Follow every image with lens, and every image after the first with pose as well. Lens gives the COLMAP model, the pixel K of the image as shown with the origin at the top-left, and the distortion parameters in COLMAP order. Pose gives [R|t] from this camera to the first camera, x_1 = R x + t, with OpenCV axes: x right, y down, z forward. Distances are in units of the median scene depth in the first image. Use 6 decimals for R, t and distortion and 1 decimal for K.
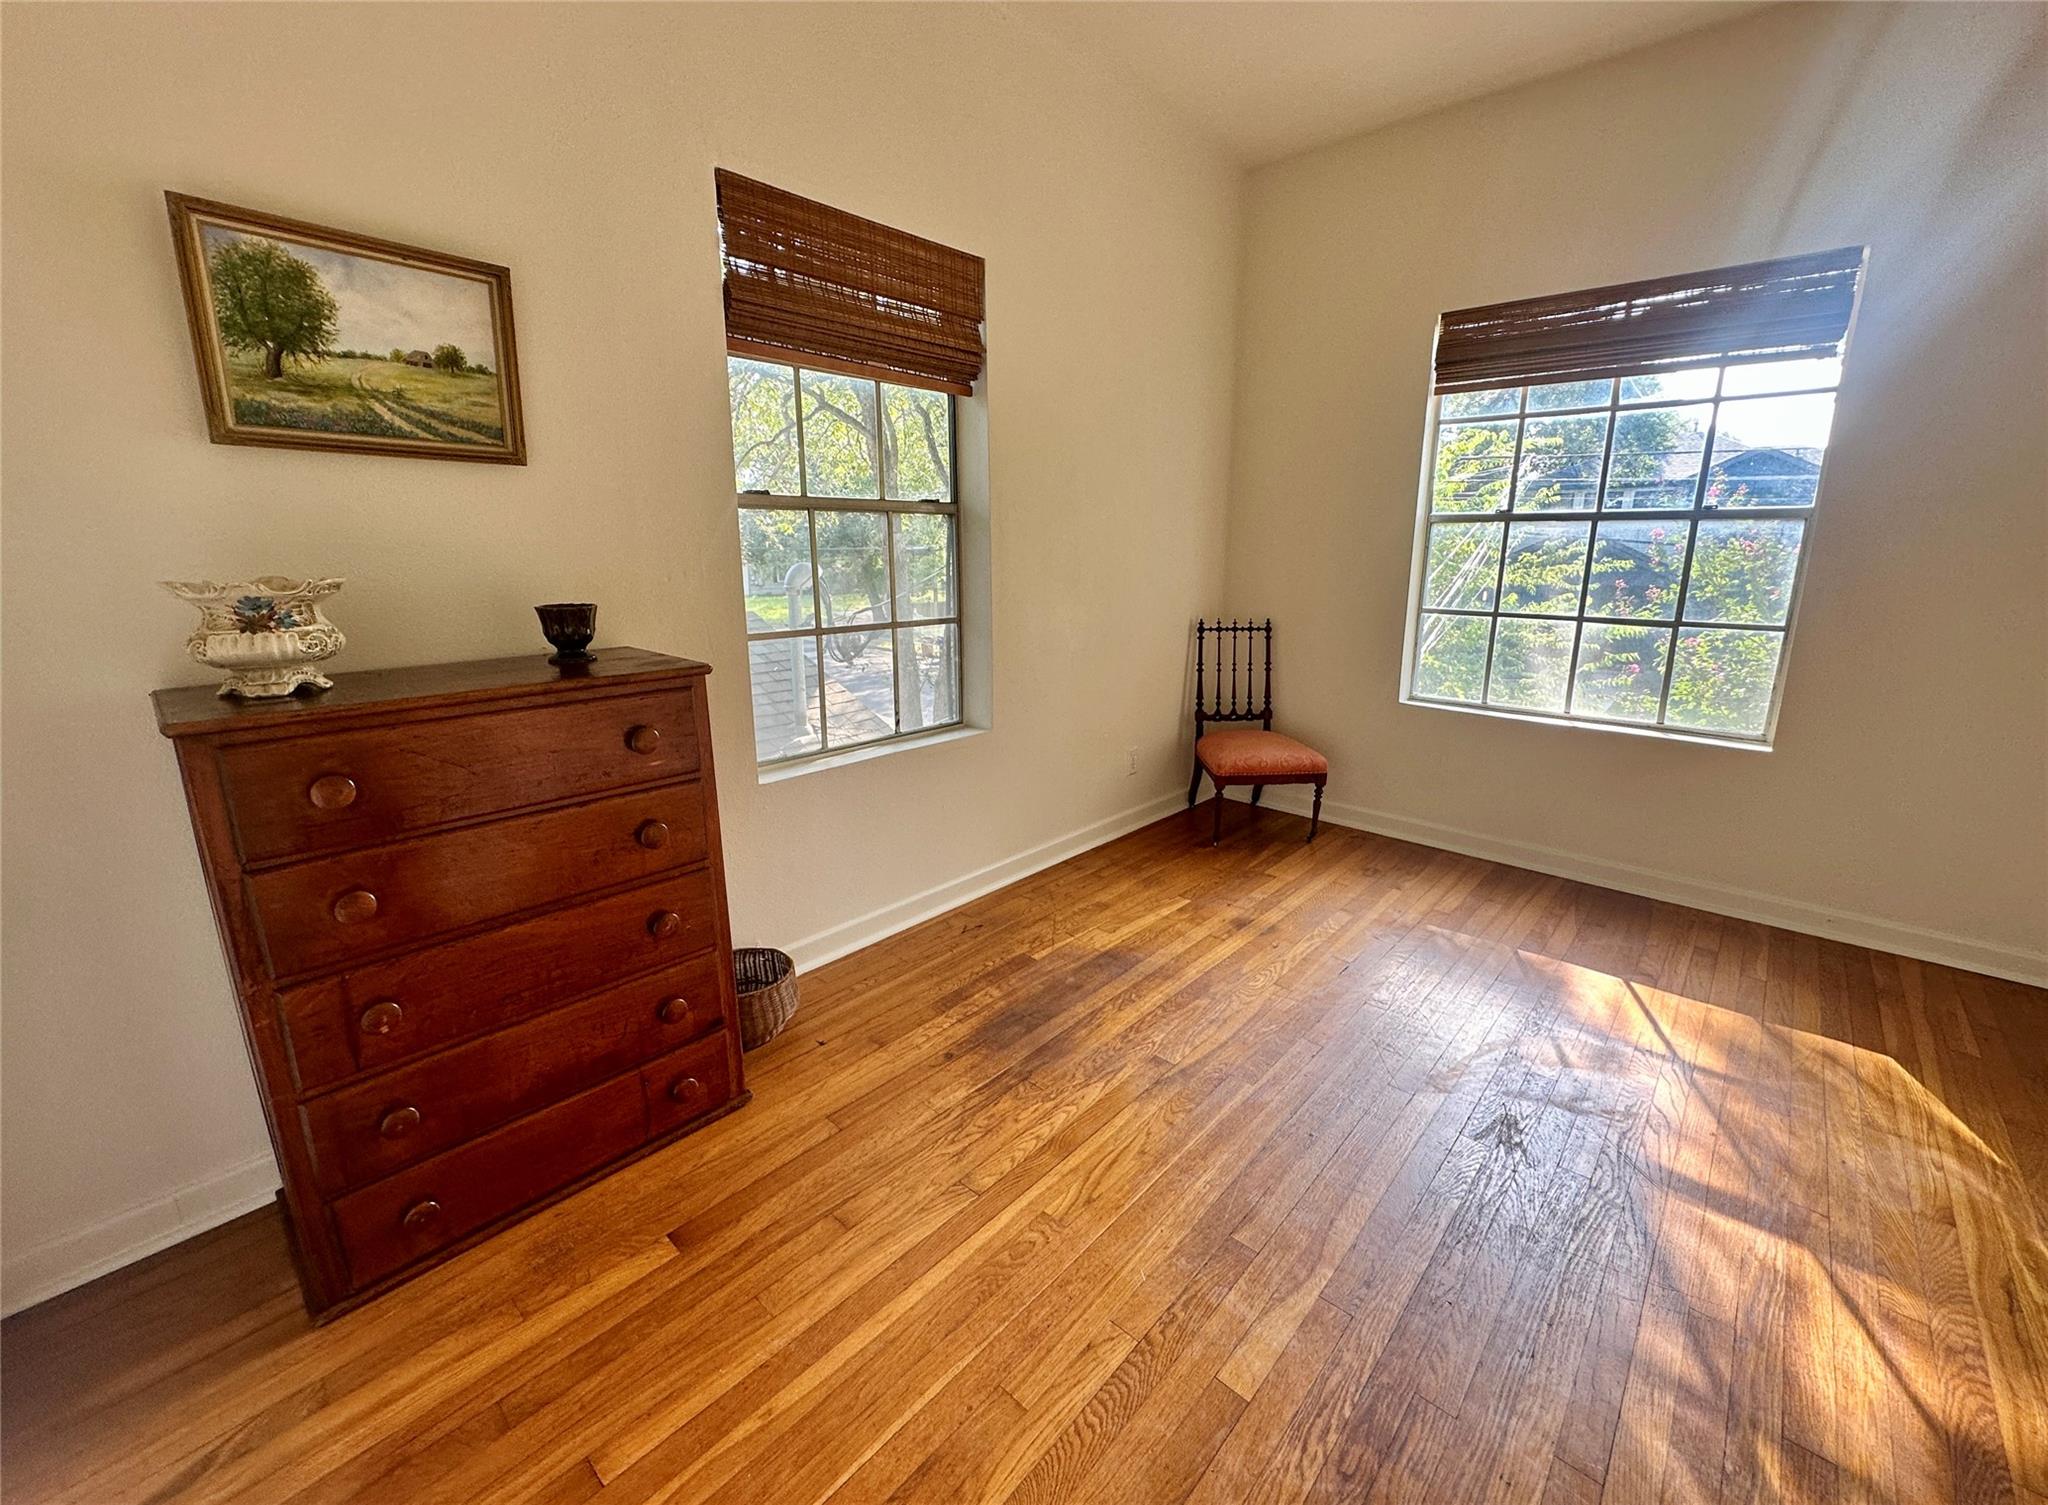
lens RADIAL K [[844.7, 0, 1026.5], [0, 844.7, 732.5], [0, 0, 1]] dist [-0.002159, -0.000126]
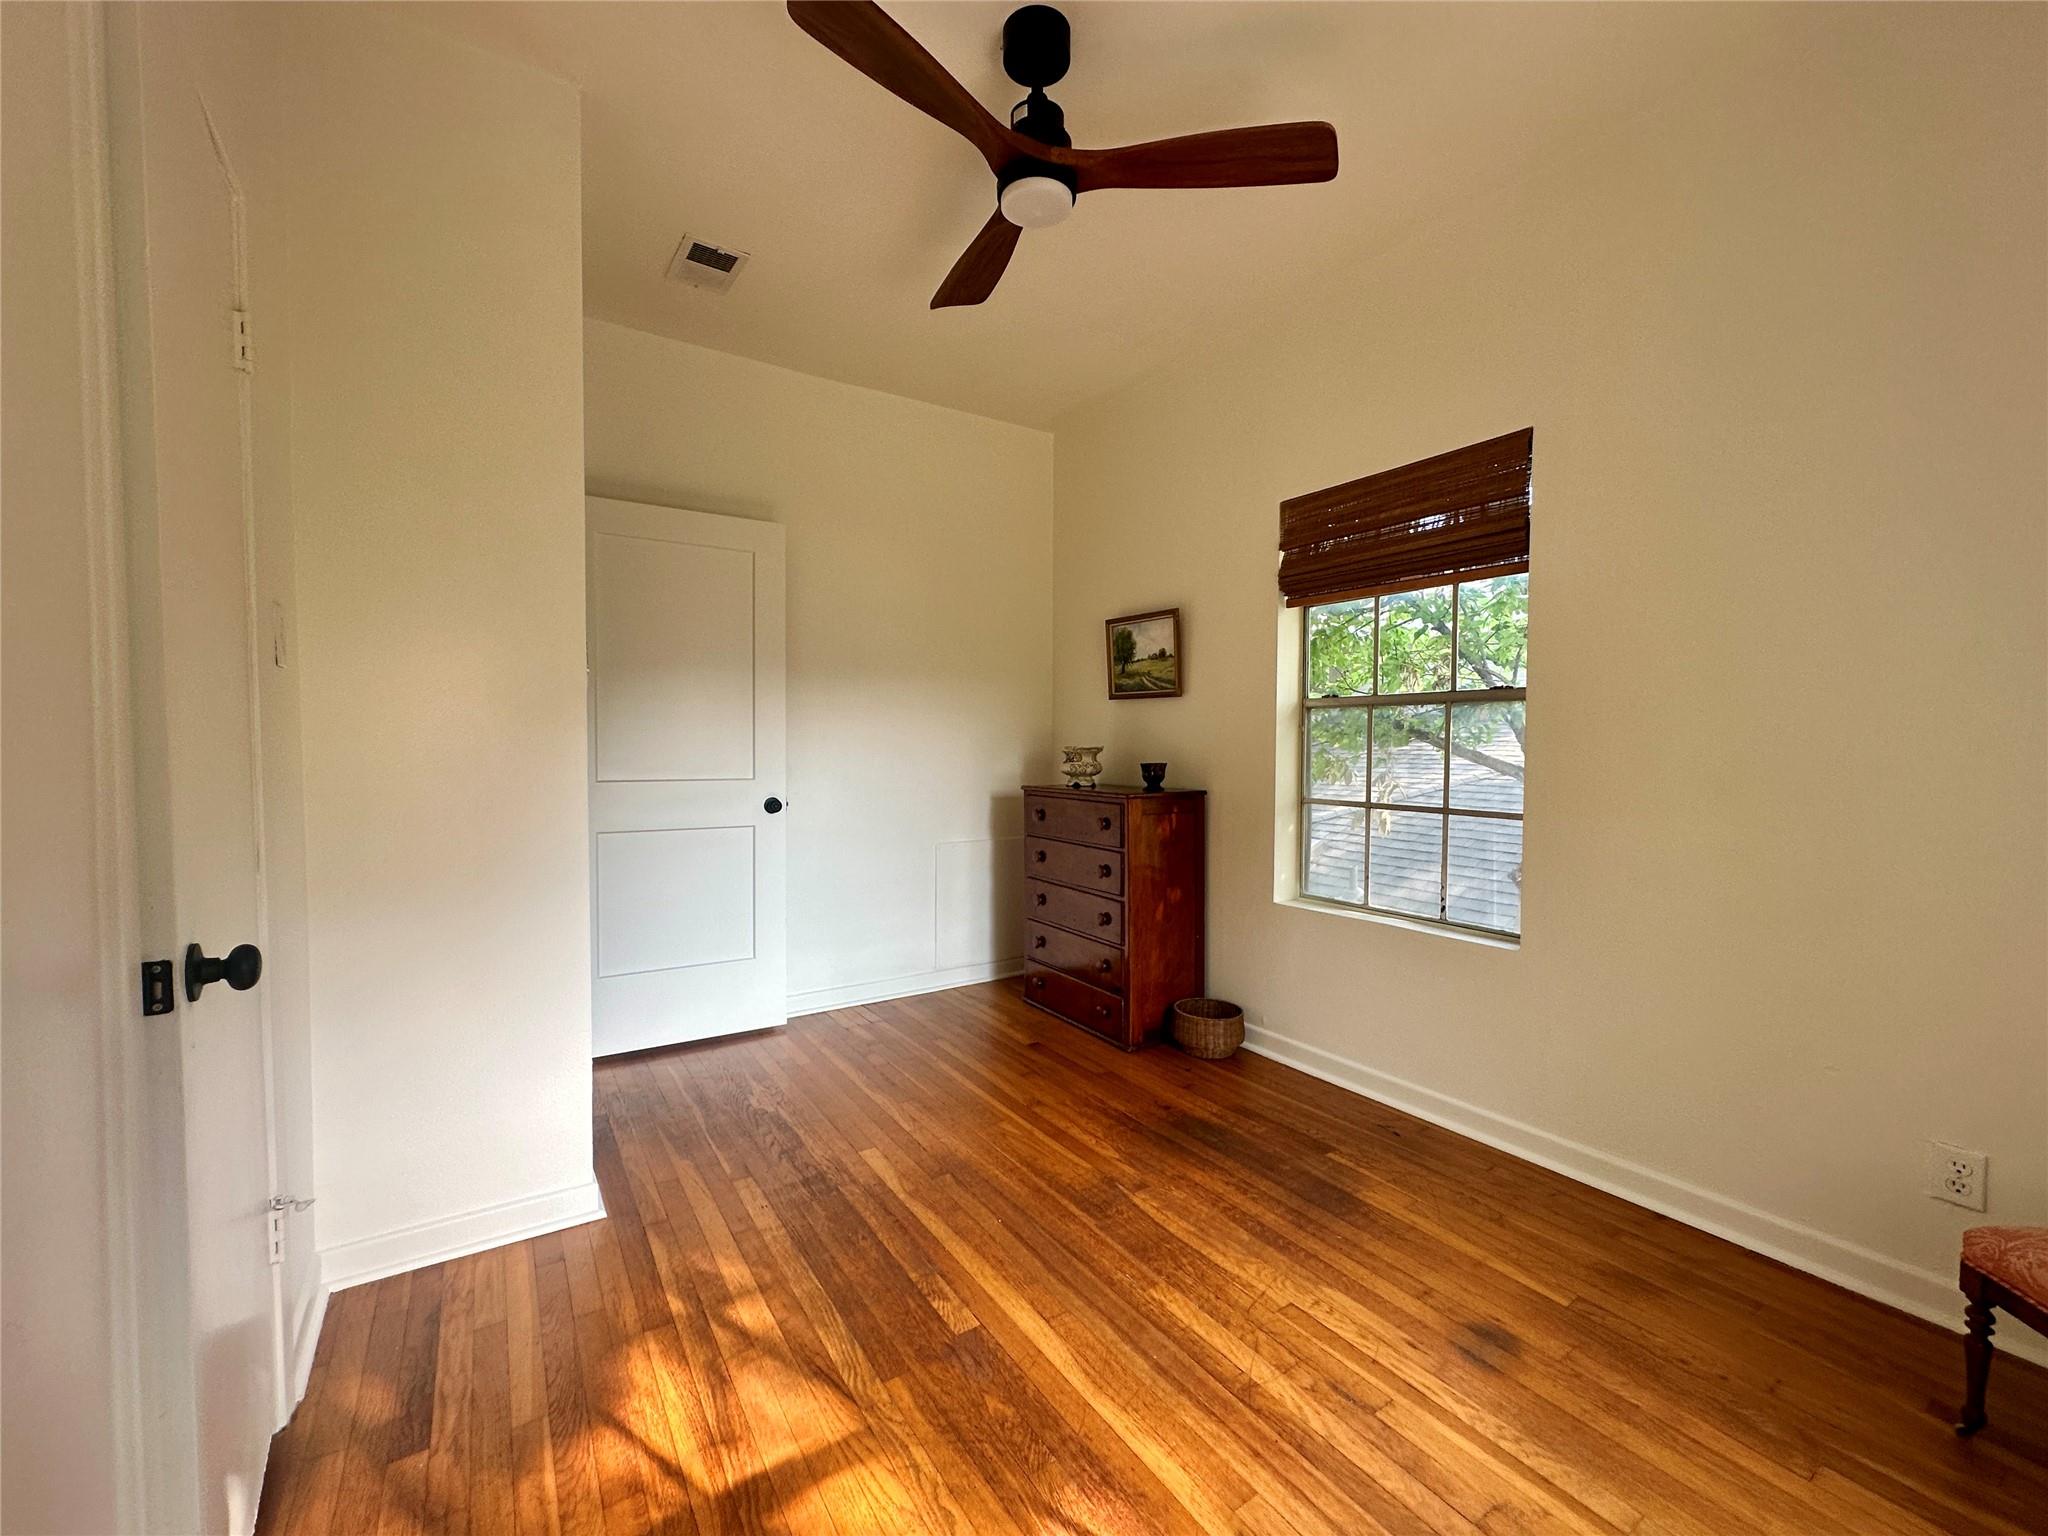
lens RADIAL K [[828.0, 0, 1024.0], [0, 828.0, 773.2], [0, 0, 1]] dist [-0.003284, 0.000781]
pose [[-0.255328, 0.033776, -0.966264, 1.068729], [-0.215958, 0.972148, 0.091047, -0.175898], [0.942427, 0.231920, -0.240922, 0.867248]]
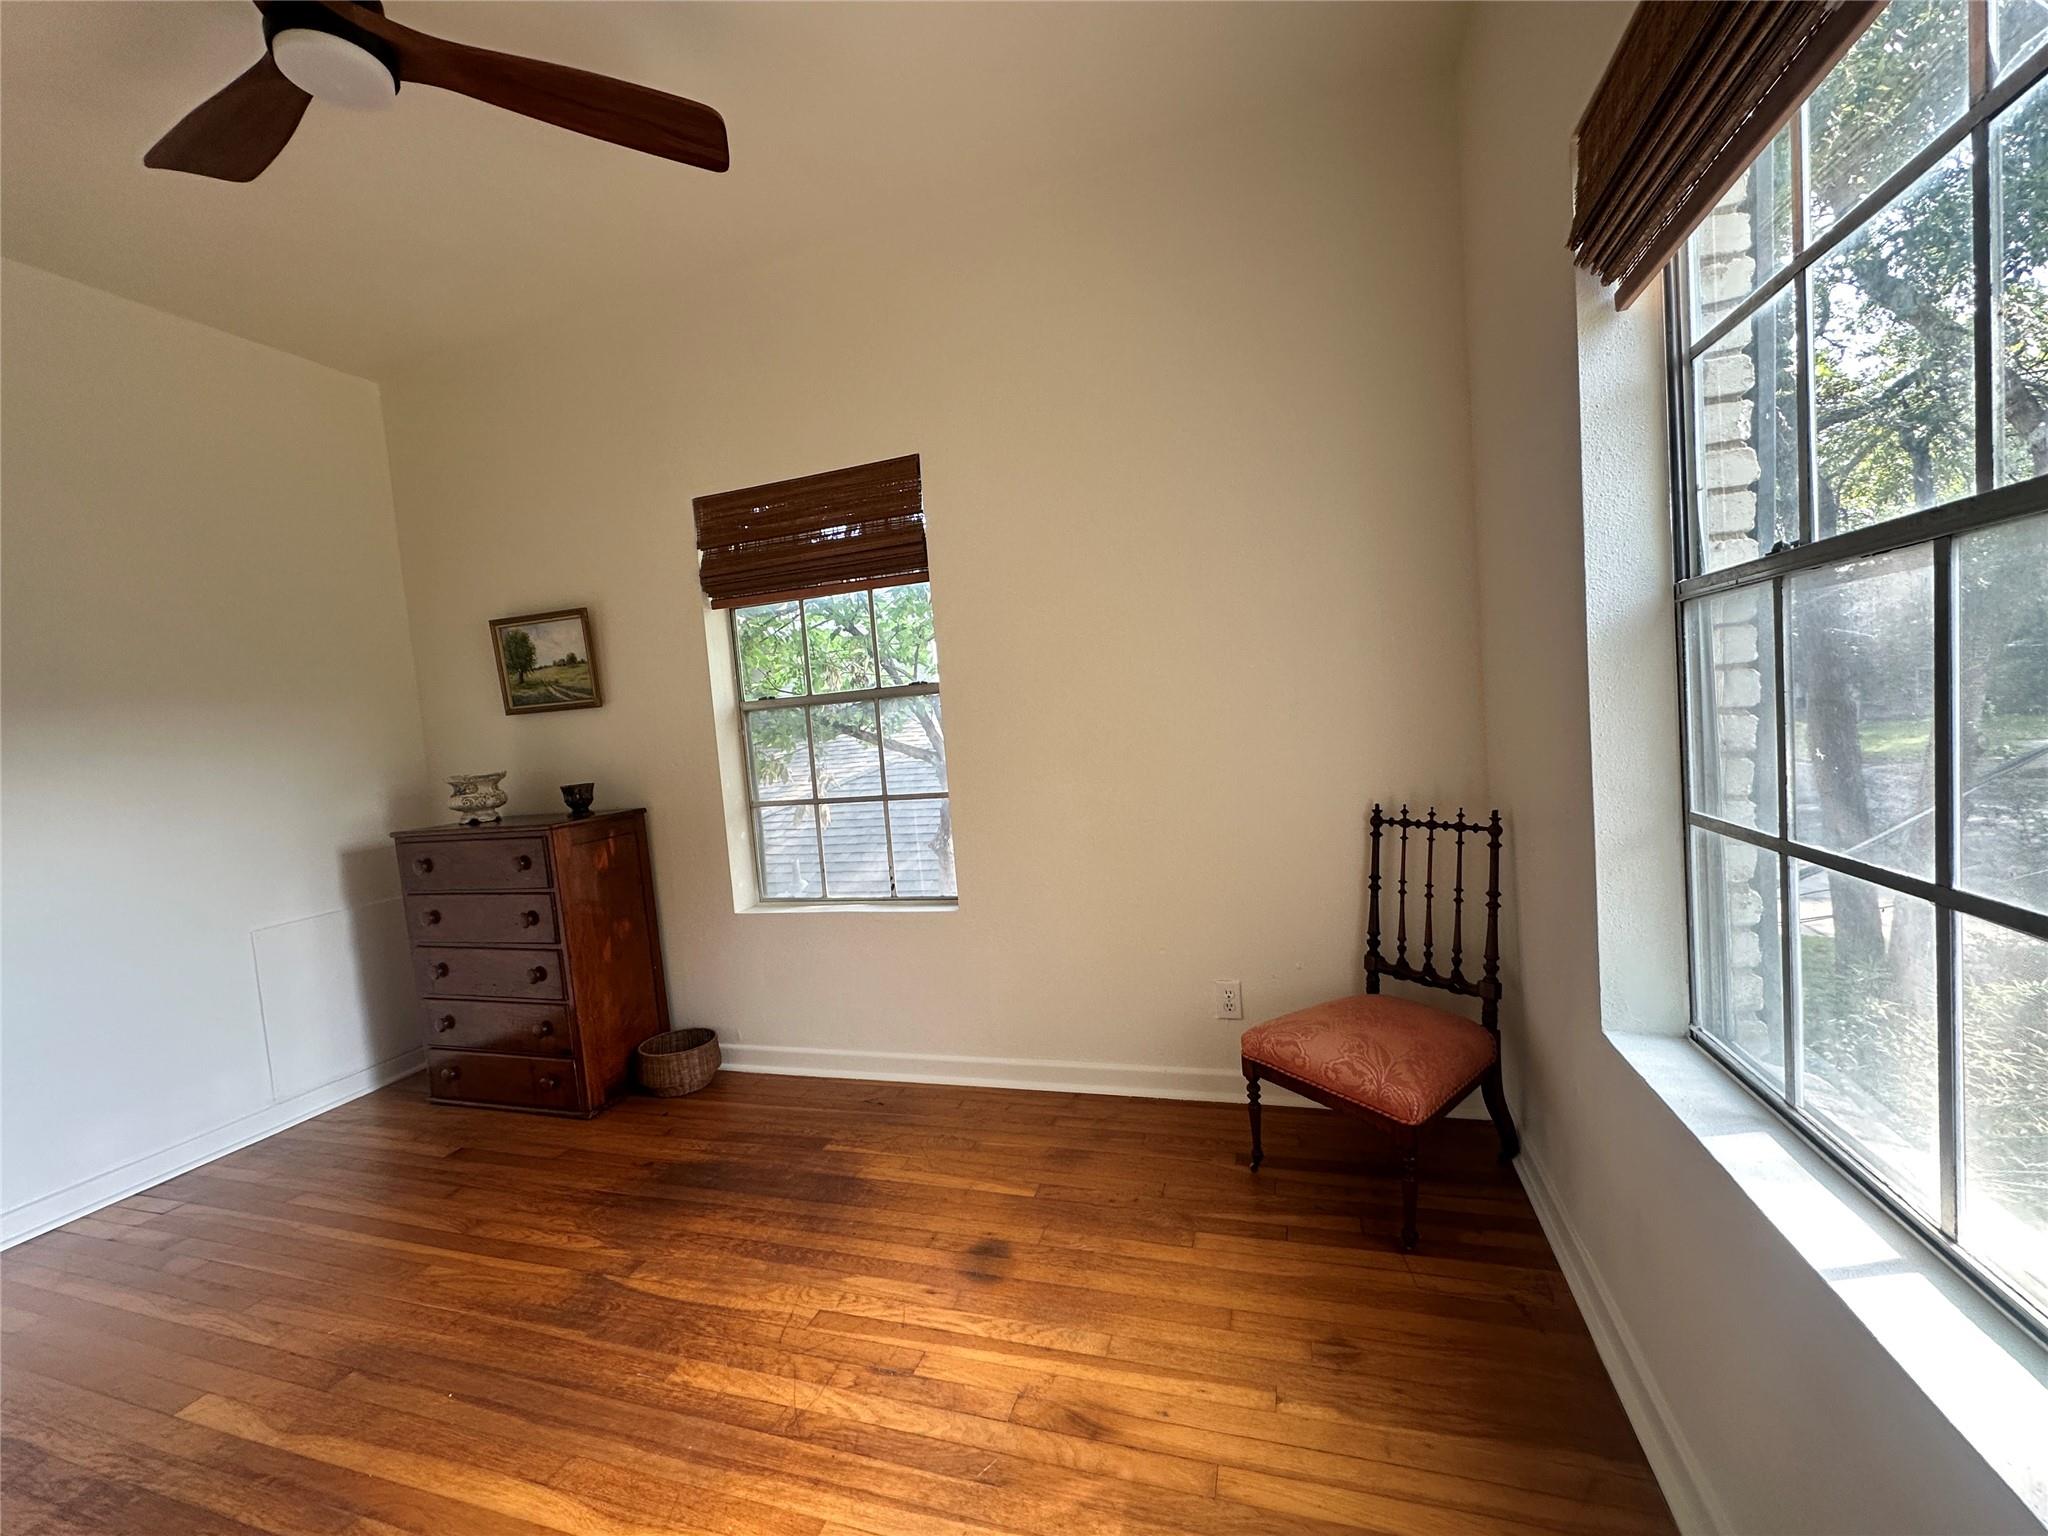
lens RADIAL K [[828.0, 0, 1024.0], [0, 828.0, 773.2], [0, 0, 1]] dist [-0.003284, 0.000781]
pose [[0.403998, 0.024439, -0.914434, 1.043025], [-0.119871, 0.992437, -0.026436, -0.175935], [0.906872, 0.120294, 0.403872, 0.834203]]
